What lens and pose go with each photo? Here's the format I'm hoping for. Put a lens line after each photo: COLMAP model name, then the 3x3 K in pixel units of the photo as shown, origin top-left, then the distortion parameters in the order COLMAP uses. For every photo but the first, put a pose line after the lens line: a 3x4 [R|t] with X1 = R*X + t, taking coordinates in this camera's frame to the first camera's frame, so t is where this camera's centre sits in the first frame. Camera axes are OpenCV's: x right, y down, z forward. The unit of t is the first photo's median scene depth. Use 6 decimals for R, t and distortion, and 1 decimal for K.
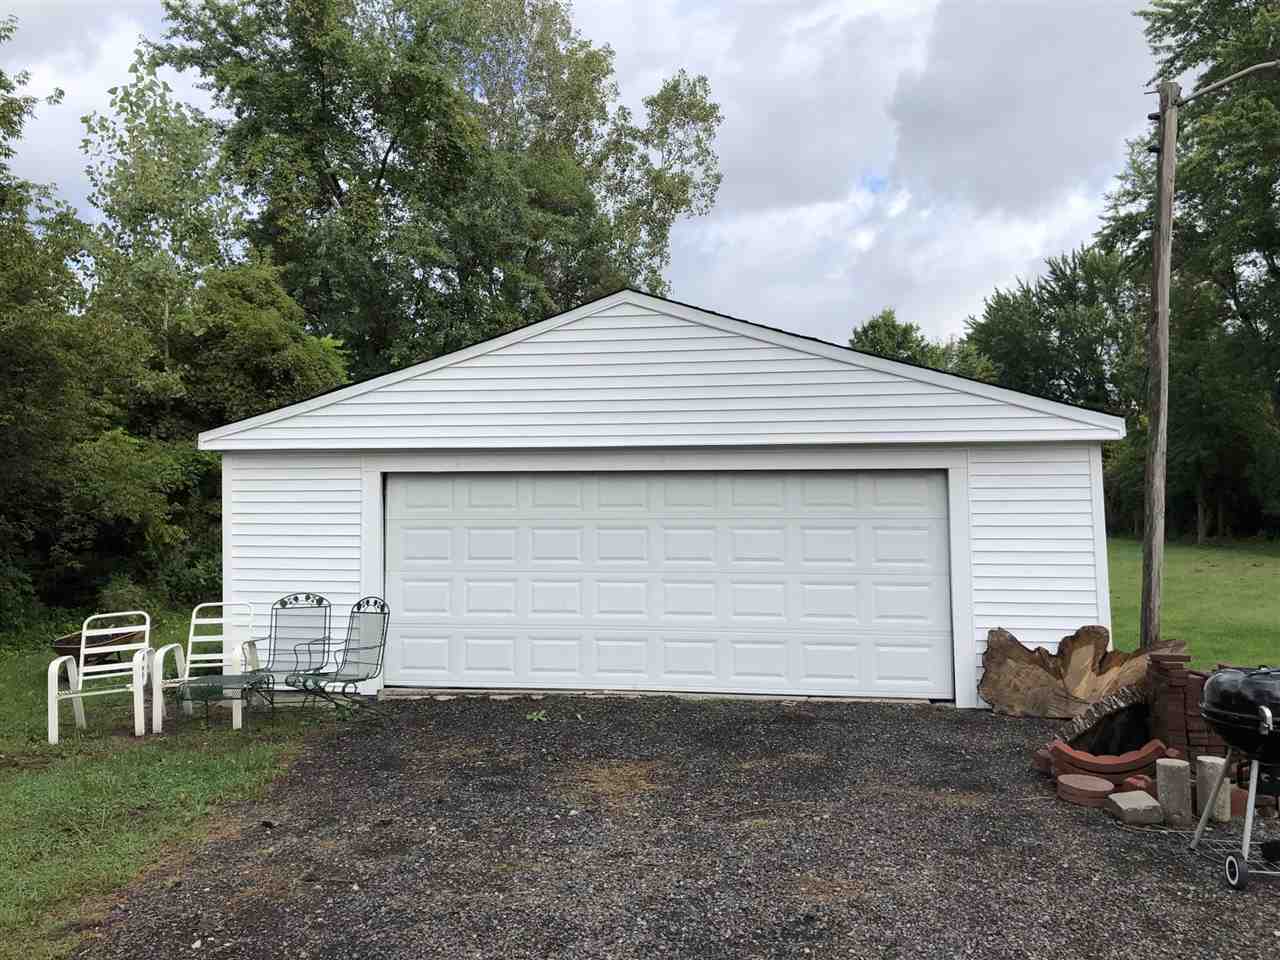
lens RADIAL K [[1033.4, 0, 646.7], [0, 1033.4, 474.7], [0, 0, 1]] dist [0.010506, 0.008305]
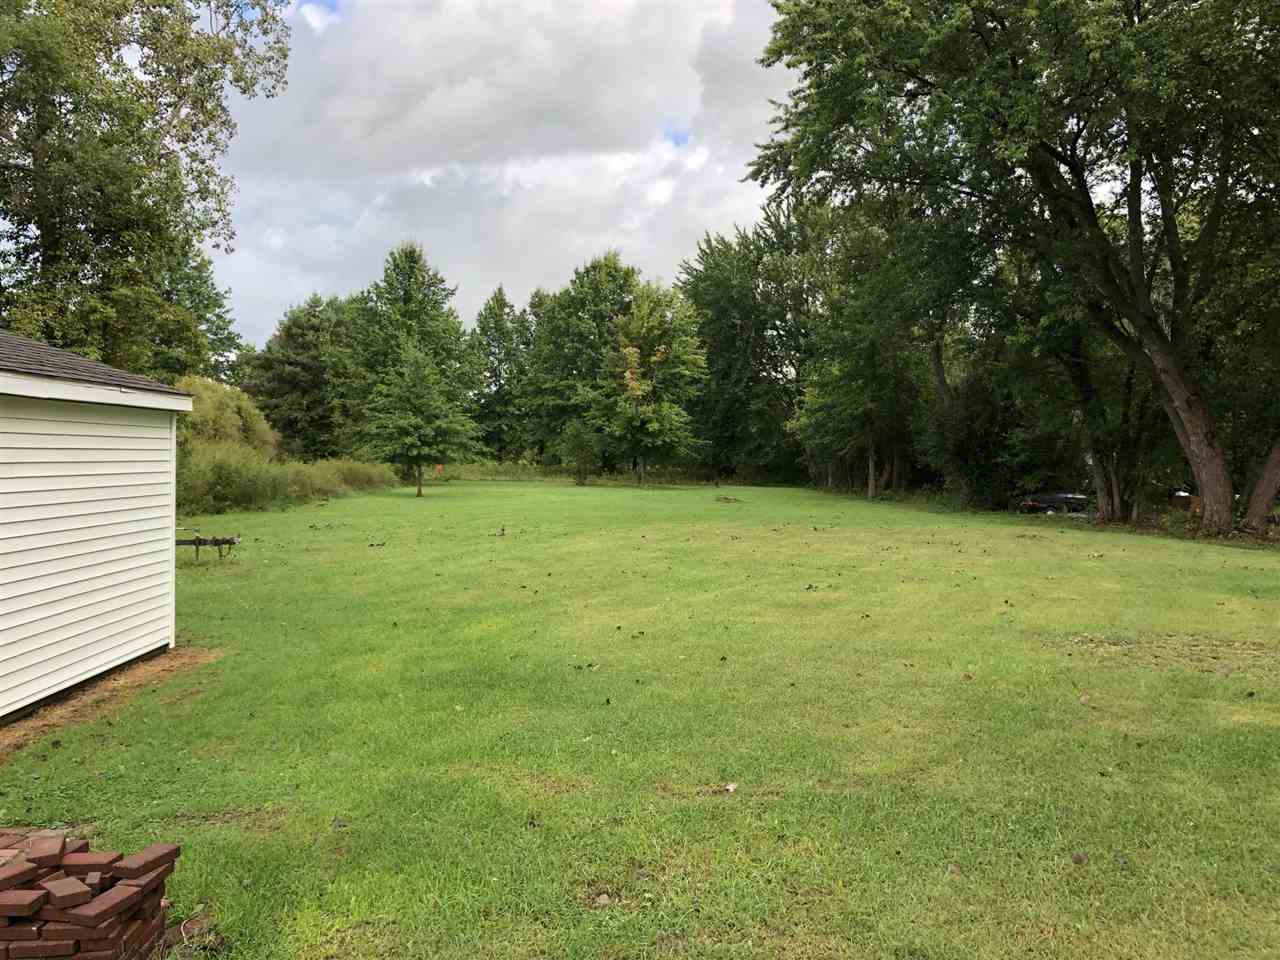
lens RADIAL K [[1033.4, 0, 637.6], [0, 1033.4, 477.4], [0, 0, 1]] dist [0.010506, 0.008305]
pose [[0.980199, 0.009014, 0.197807, 0.085043], [-0.019439, 0.998519, 0.050822, 0.000995], [-0.197056, -0.053661, 0.978923, 0.057681]]
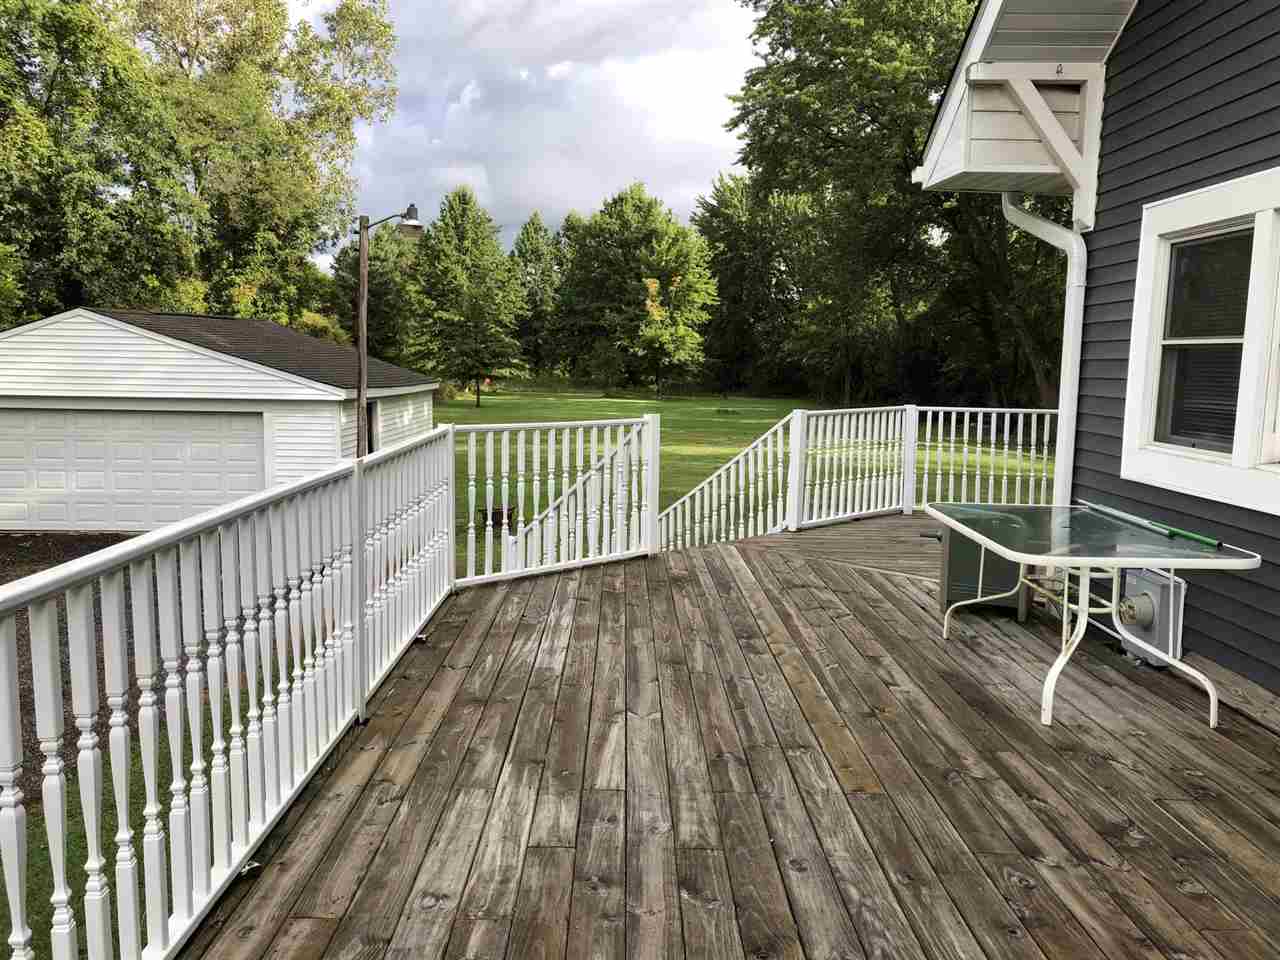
lens RADIAL K [[1033.4, 0, 643.4], [0, 1033.4, 491.4], [0, 0, 1]] dist [0.010506, 0.008305]
pose [[0.984351, -0.004141, 0.176169, 0.062915], [-0.024109, 0.987158, 0.157915, -0.017784], [-0.174561, -0.159691, 0.971611, -0.103287]]
